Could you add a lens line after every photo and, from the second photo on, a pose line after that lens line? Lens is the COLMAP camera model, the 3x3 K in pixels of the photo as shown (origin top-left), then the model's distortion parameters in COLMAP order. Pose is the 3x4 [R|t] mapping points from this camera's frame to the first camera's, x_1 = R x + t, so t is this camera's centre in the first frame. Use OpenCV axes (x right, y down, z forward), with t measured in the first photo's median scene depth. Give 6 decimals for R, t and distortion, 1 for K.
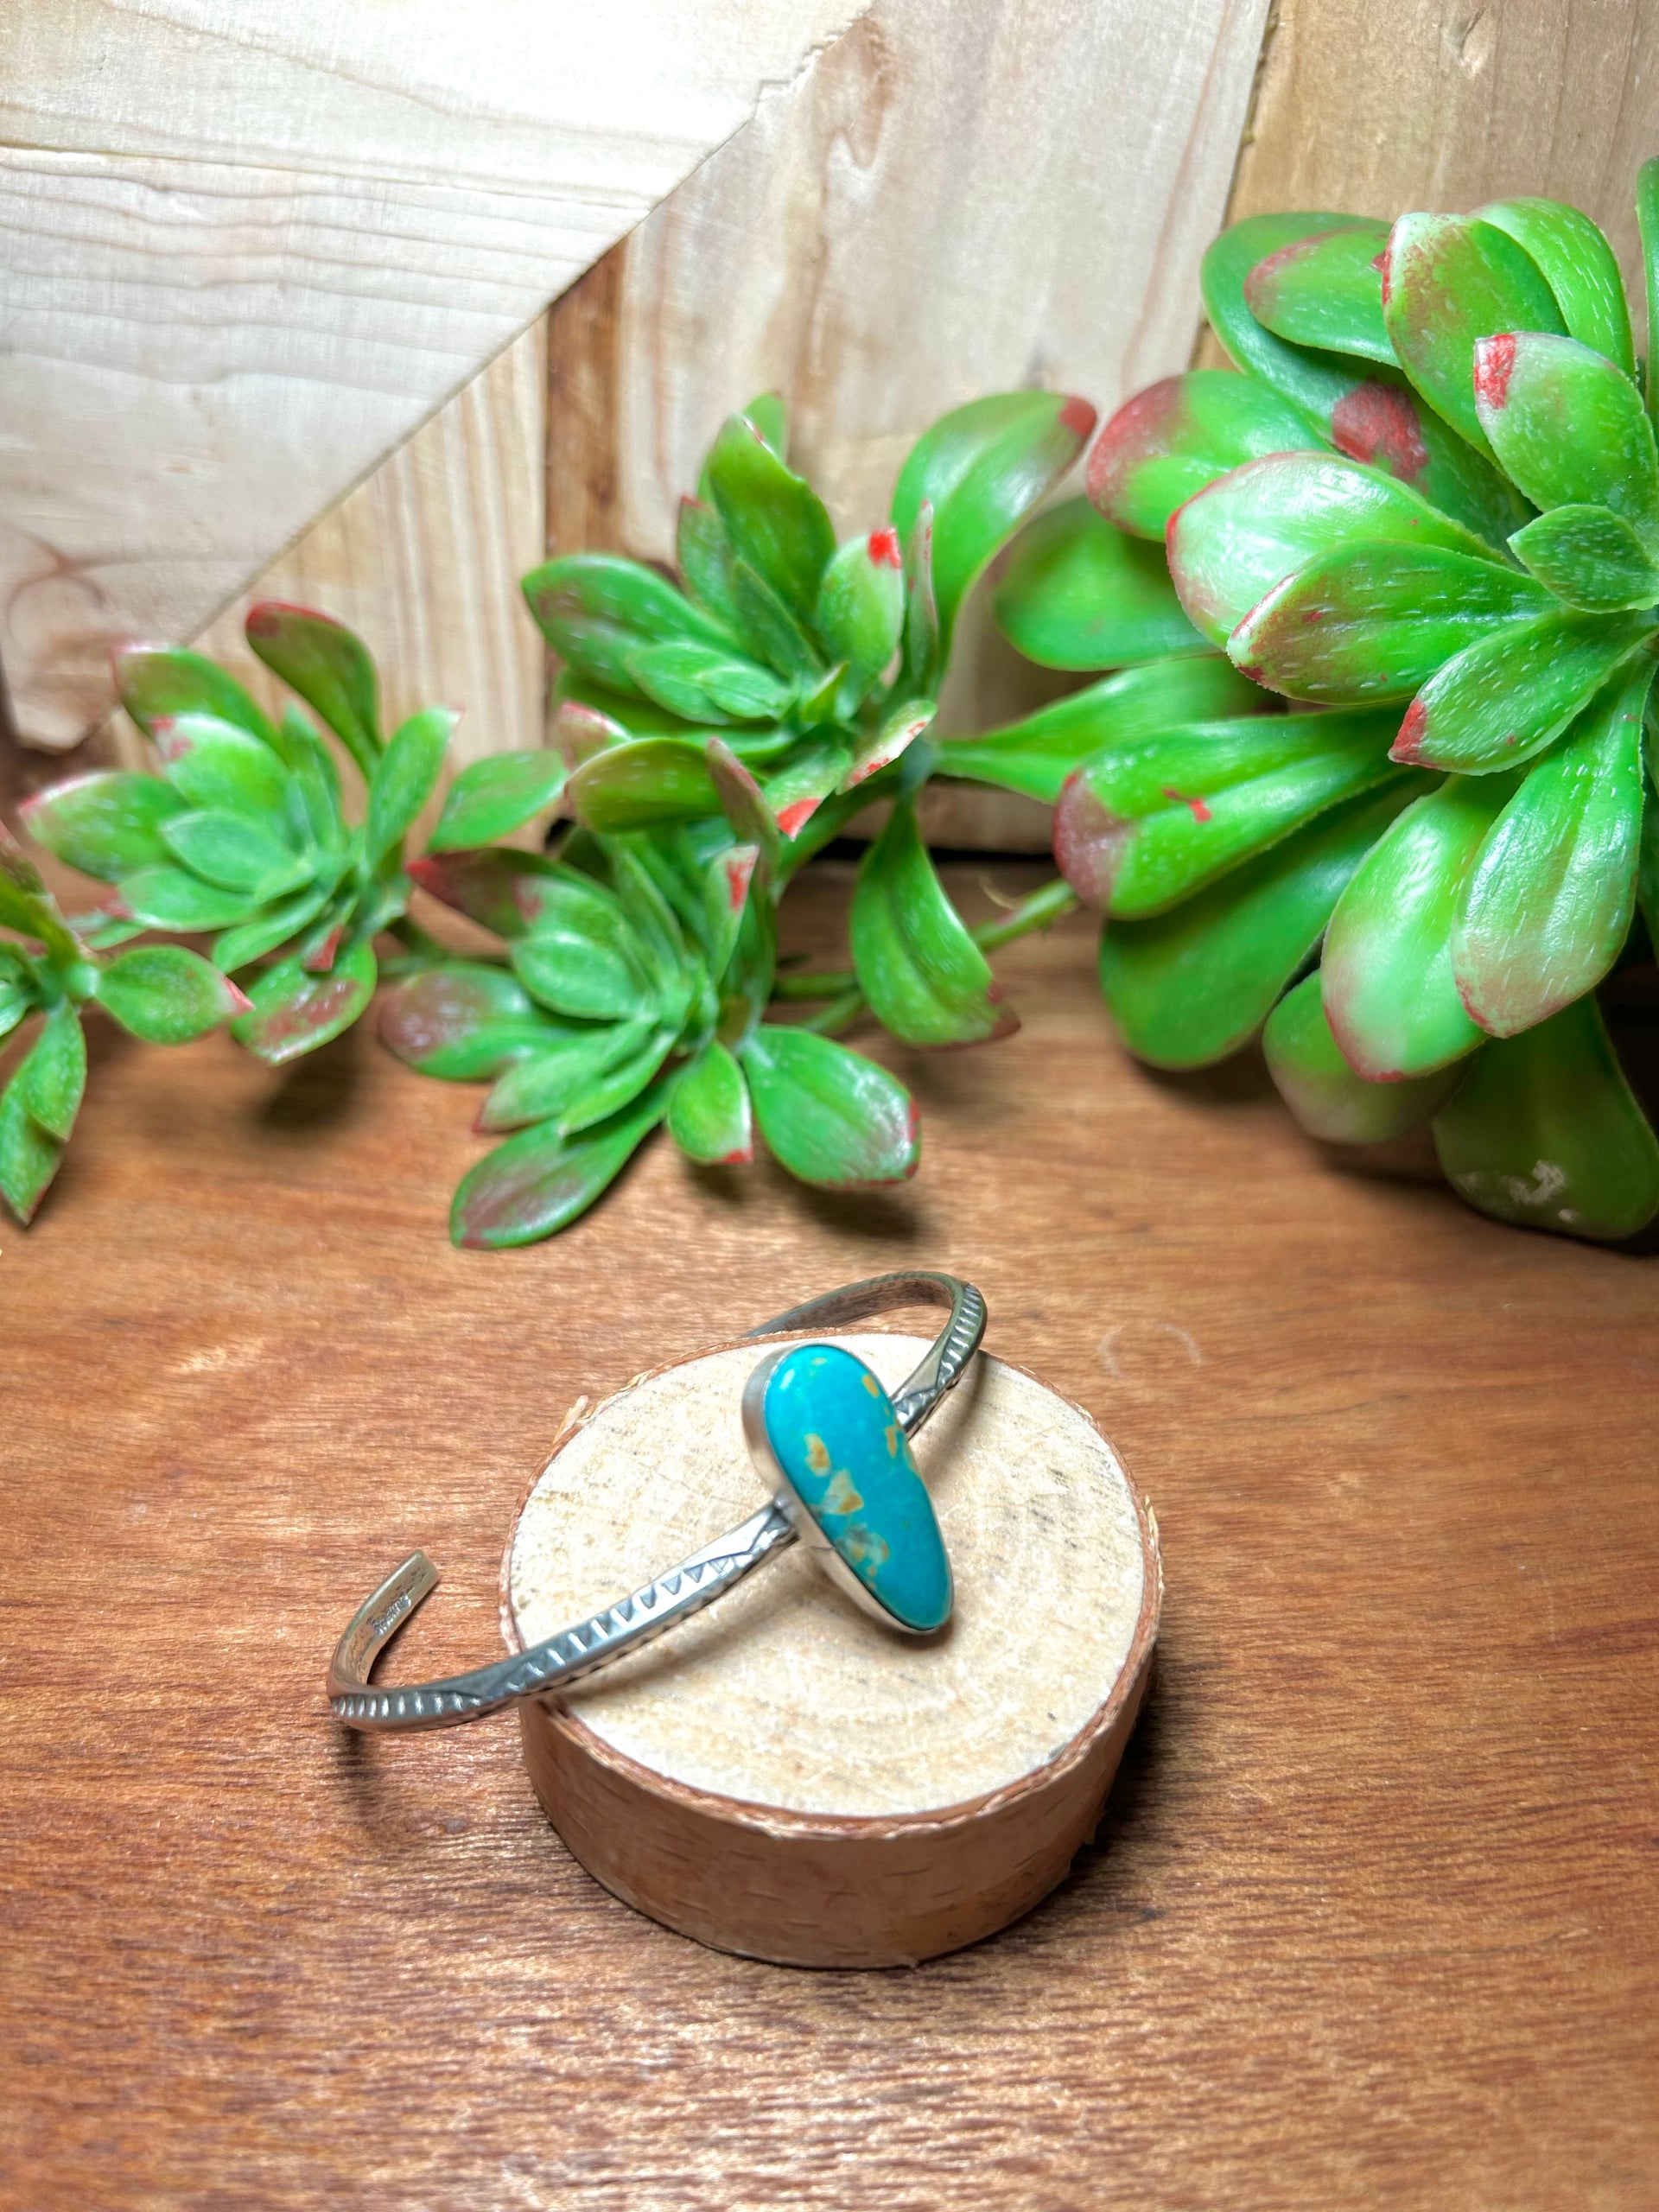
lens RADIAL K [[1679.6, 0, 779.9], [0, 1679.6, 1106.8], [0, 0, 1]] dist [0.006824, -0.018994]
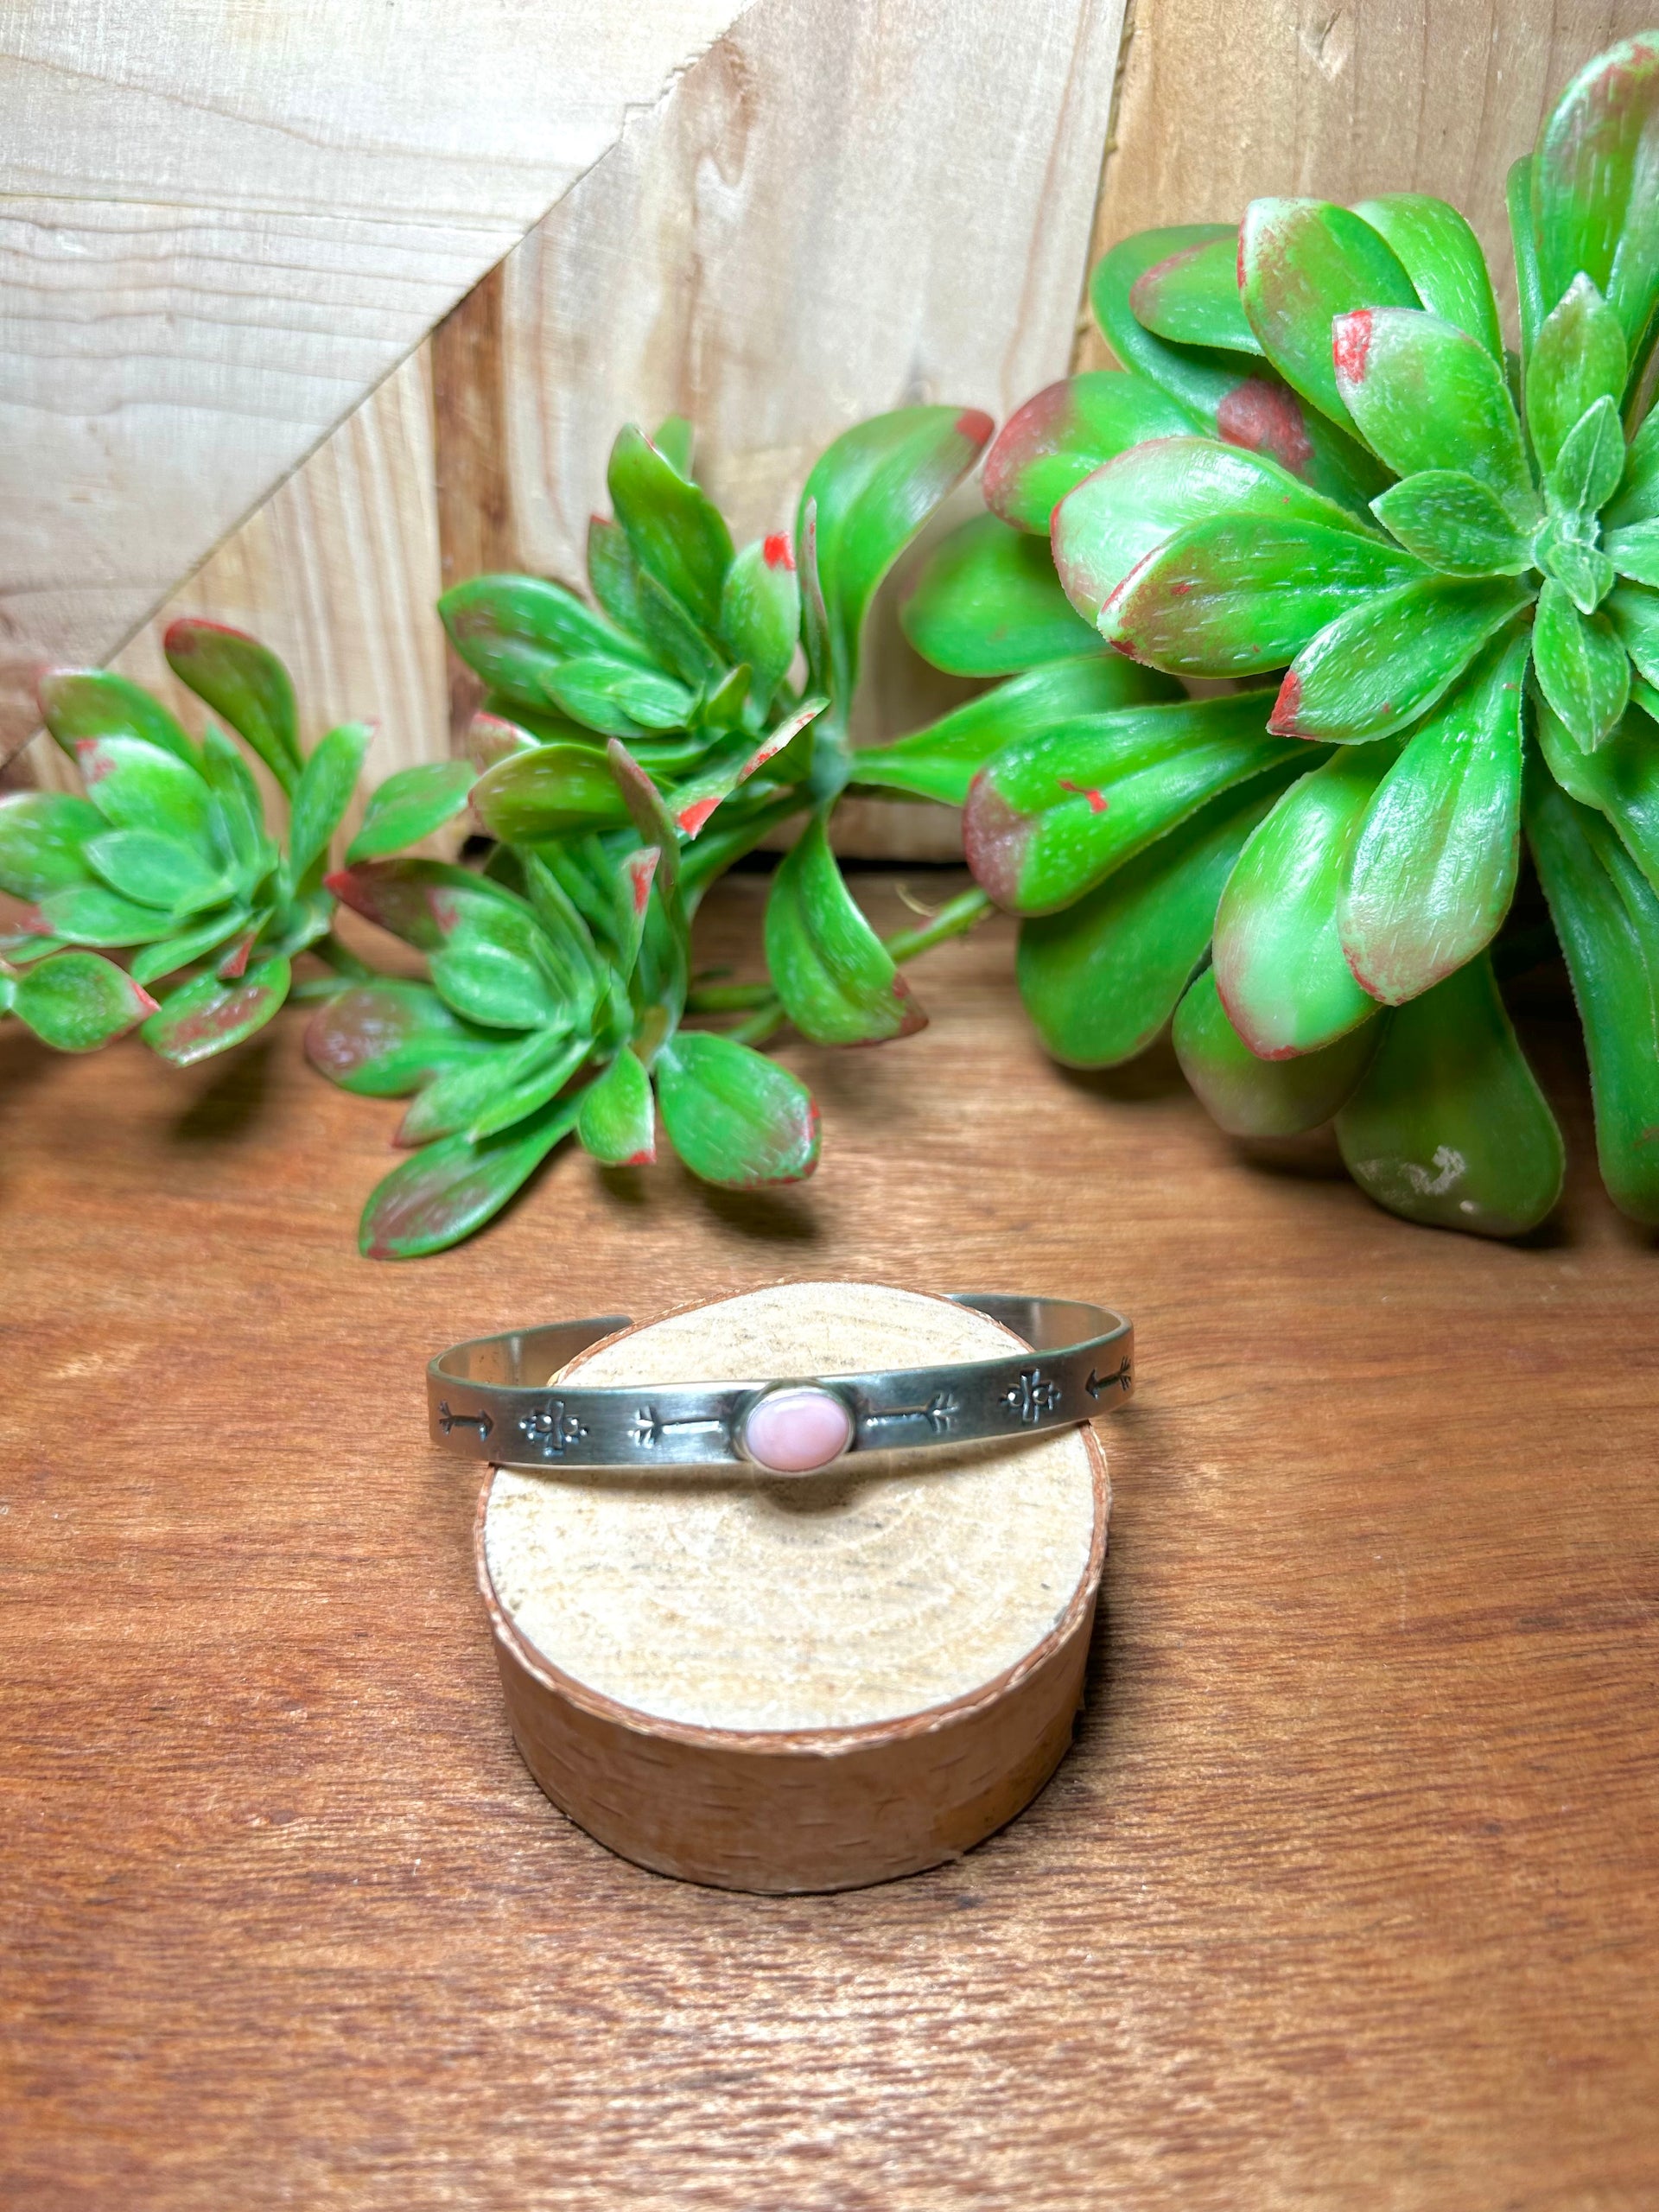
lens RADIAL K [[1677.3, 0, 846.3], [0, 1677.3, 1123.9], [0, 0, 1]] dist [-0.006899, -0.000168]
pose [[0.999576, -0.015369, -0.024728, 0.181245], [0.014919, 0.999722, -0.018271, 0.037260], [0.025002, 0.017894, 0.999527, -0.000734]]
